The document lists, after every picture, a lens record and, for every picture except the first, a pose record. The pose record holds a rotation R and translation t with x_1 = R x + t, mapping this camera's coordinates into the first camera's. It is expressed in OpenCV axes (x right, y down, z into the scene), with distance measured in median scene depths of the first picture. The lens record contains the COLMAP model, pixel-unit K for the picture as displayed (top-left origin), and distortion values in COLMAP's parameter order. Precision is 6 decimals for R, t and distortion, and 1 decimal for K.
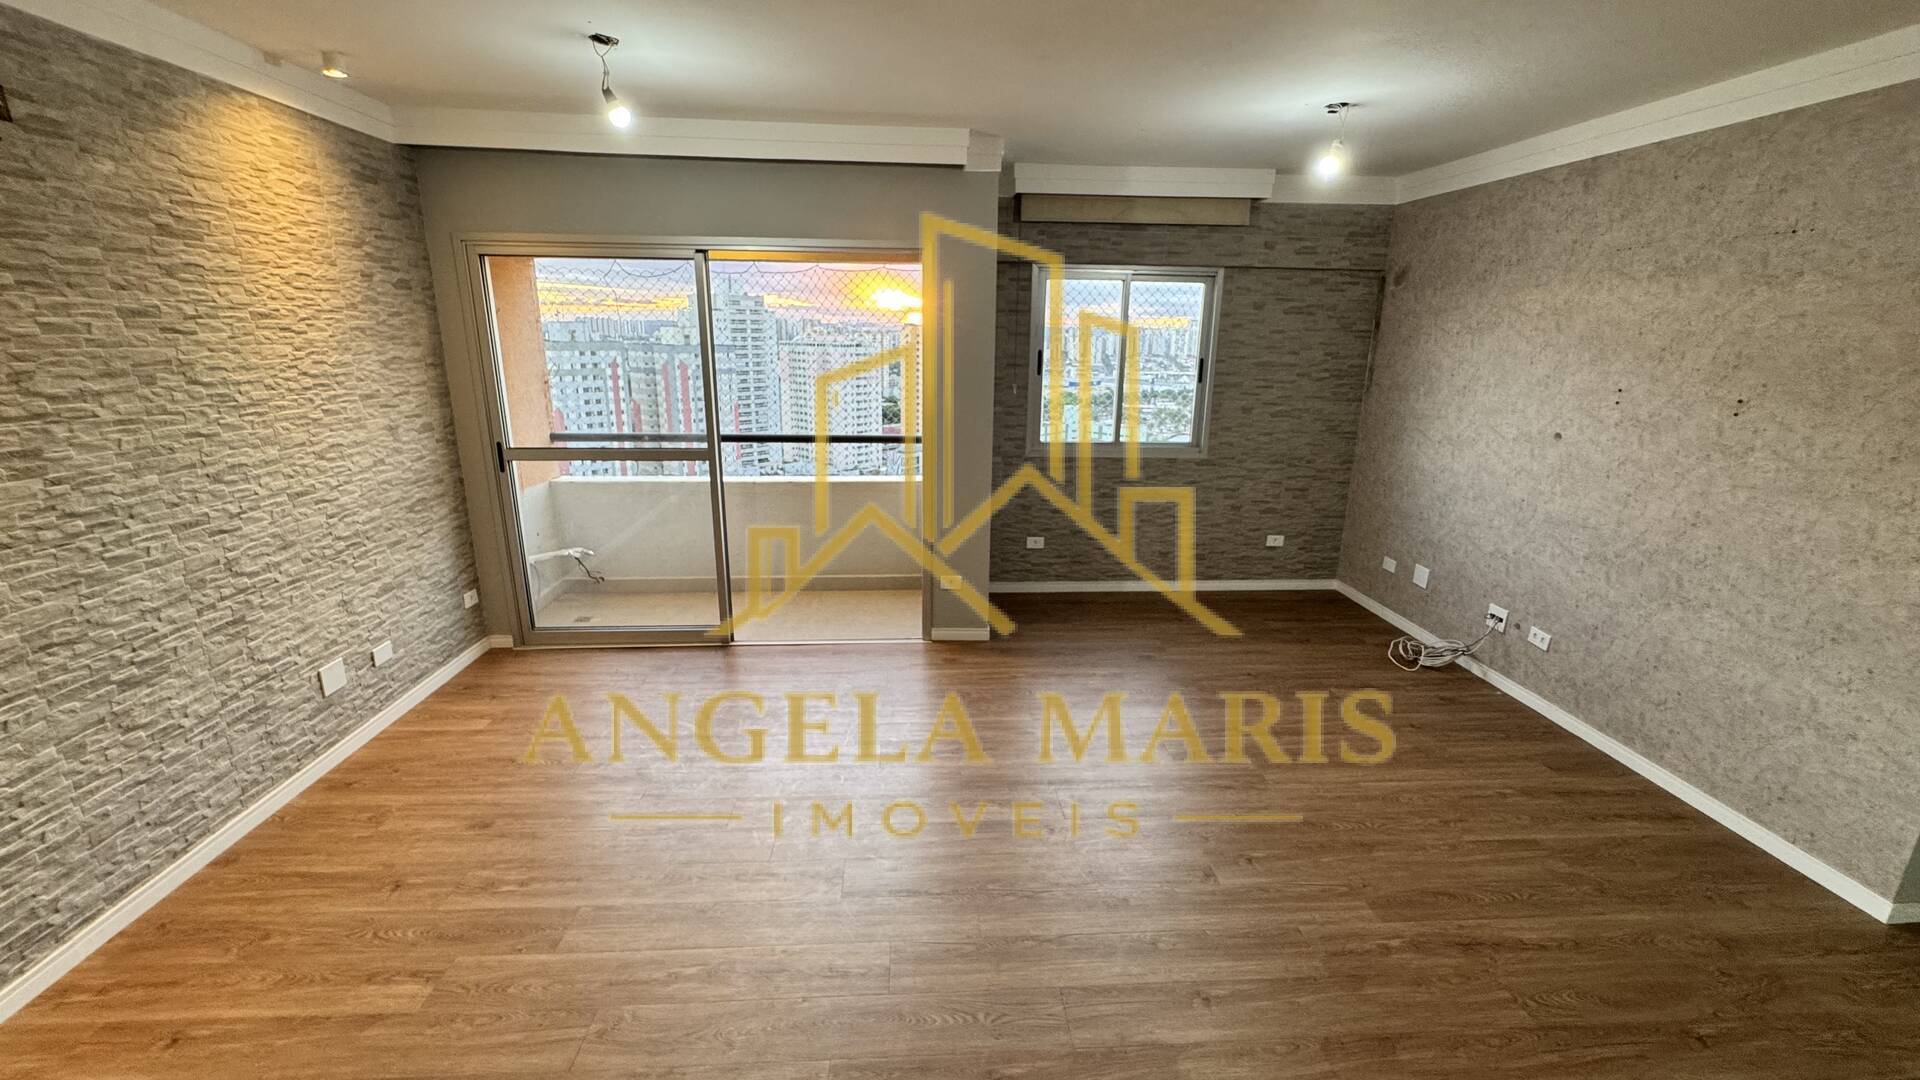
lens RADIAL K [[774.8, 0, 960.6], [0, 774.8, 536.5], [0, 0, 1]] dist [-0.002292, 0.000502]
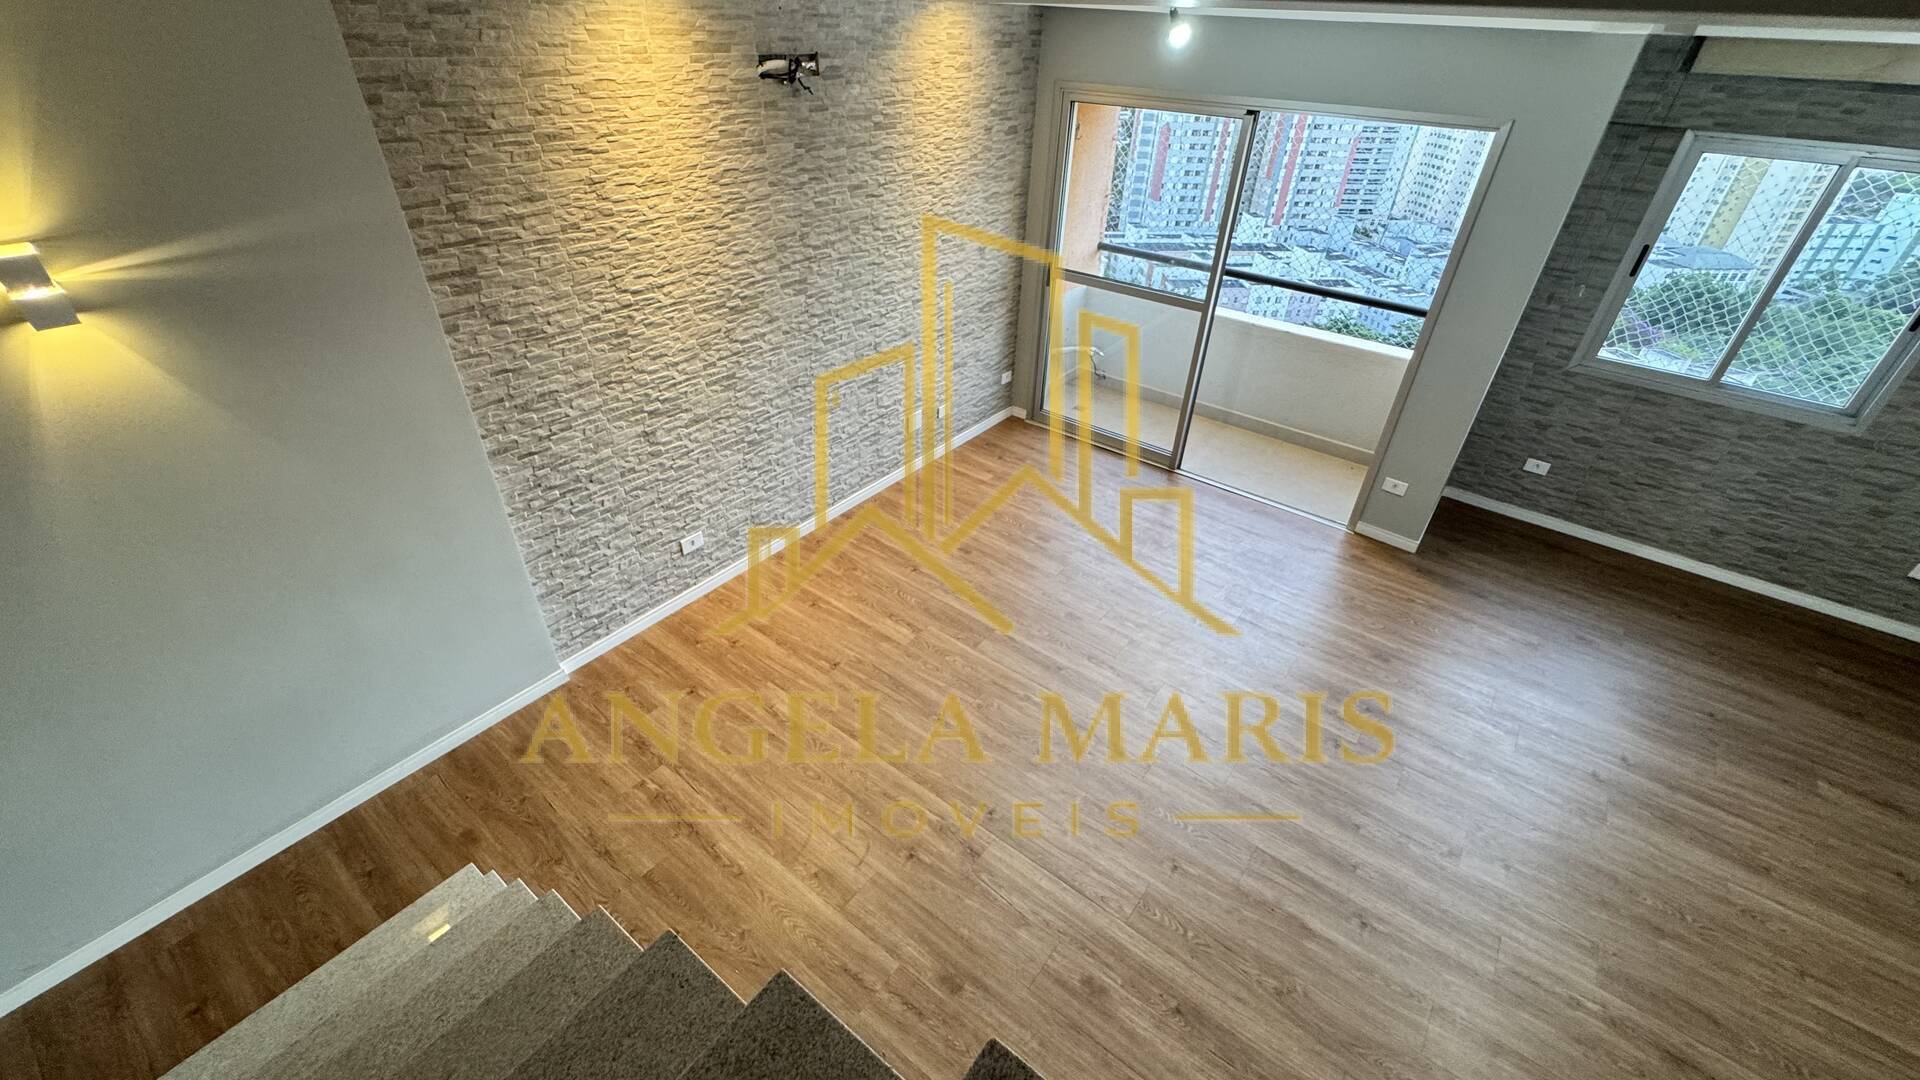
lens RADIAL K [[774.8, 0, 960.5], [0, 774.8, 536.0], [0, 0, 1]] dist [-0.002292, 0.000502]
pose [[0.755655, 0.380221, -0.533308, 0.178828], [-0.194351, 0.907743, 0.371794, -0.214488], [0.625470, -0.177299, 0.759837, -0.167395]]
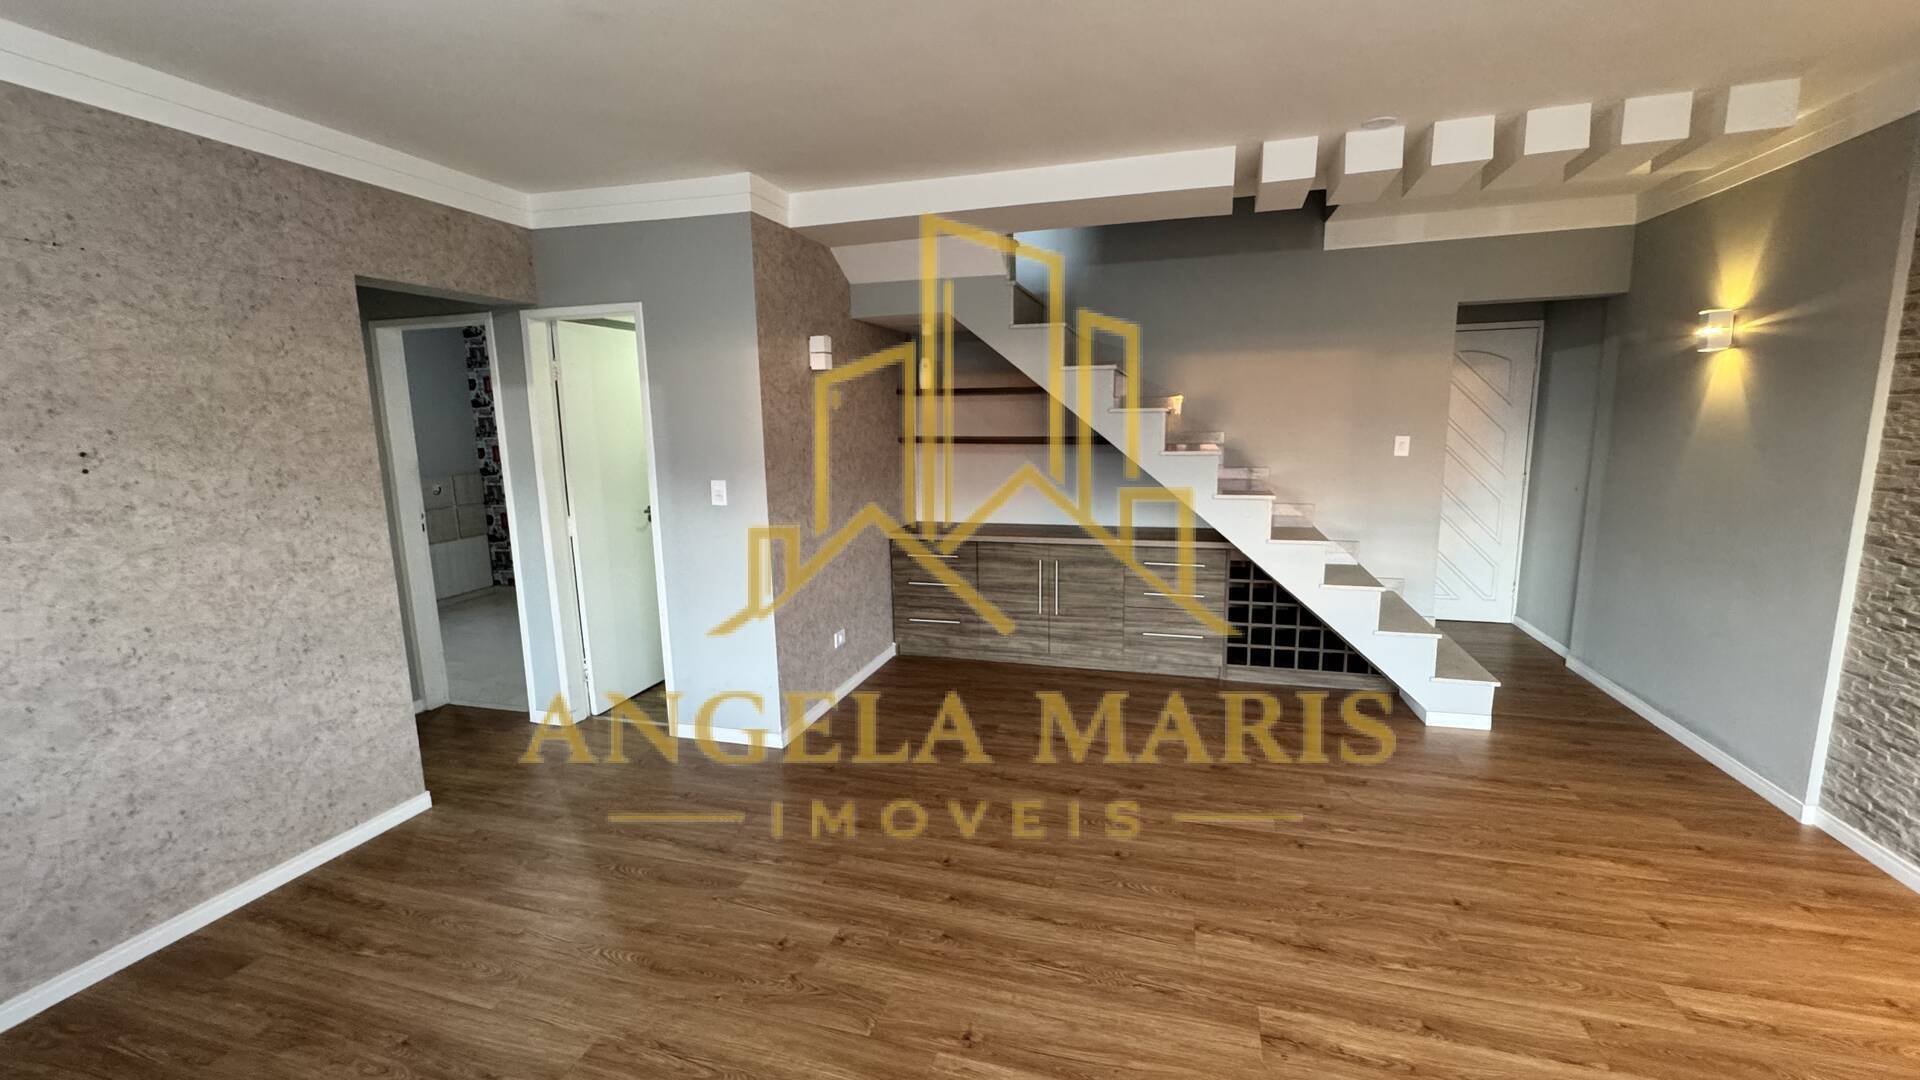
lens RADIAL K [[774.8, 0, 953.7], [0, 774.8, 539.5], [0, 0, 1]] dist [-0.002292, 0.000502]
pose [[-0.938431, -0.052205, 0.341499, -0.086753], [0.094800, 0.911654, 0.399874, -0.313102], [-0.332205, 0.407628, -0.850576, 1.352965]]
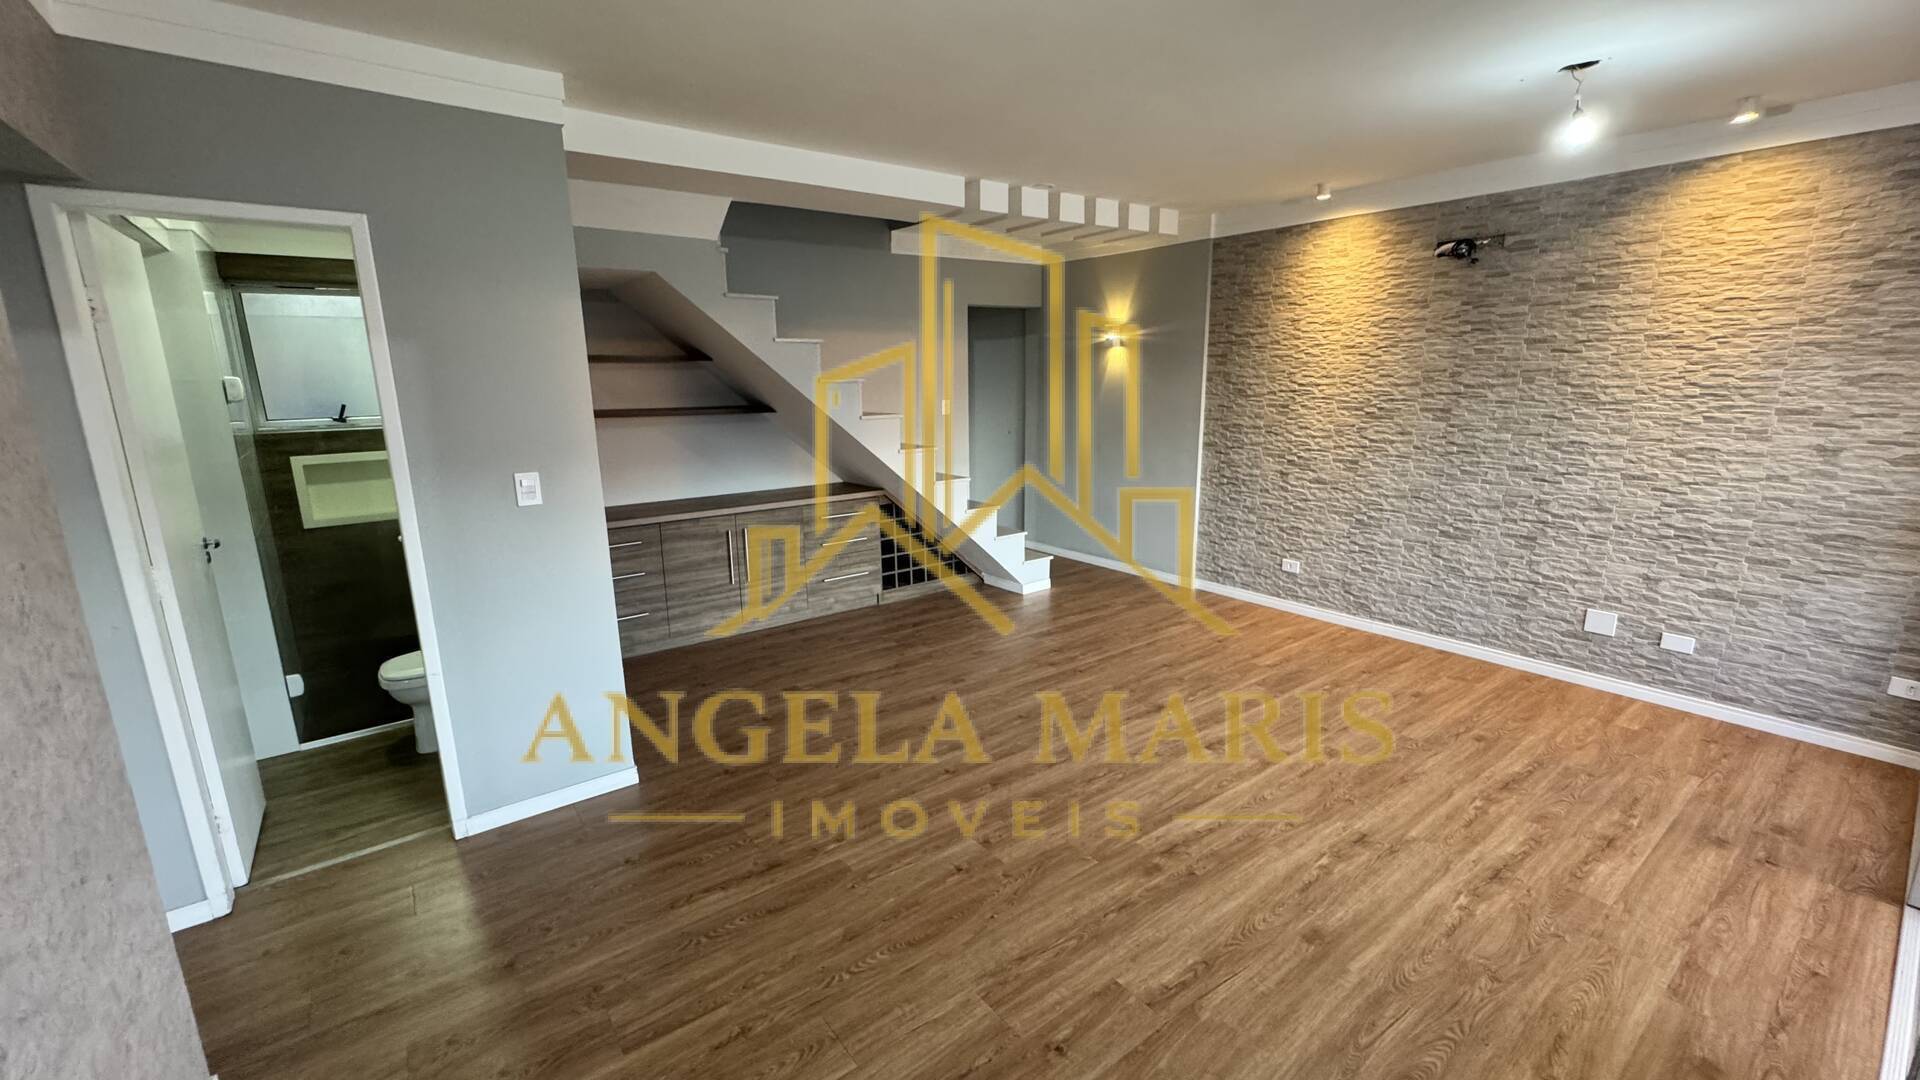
lens RADIAL K [[774.8, 0, 955.9], [0, 774.8, 539.3], [0, 0, 1]] dist [-0.002292, 0.000502]
pose [[-0.836299, 0.112522, -0.536604, 0.769387], [-0.141108, 0.901571, 0.408971, -0.324922], [0.529805, 0.417741, -0.738105, 1.391343]]
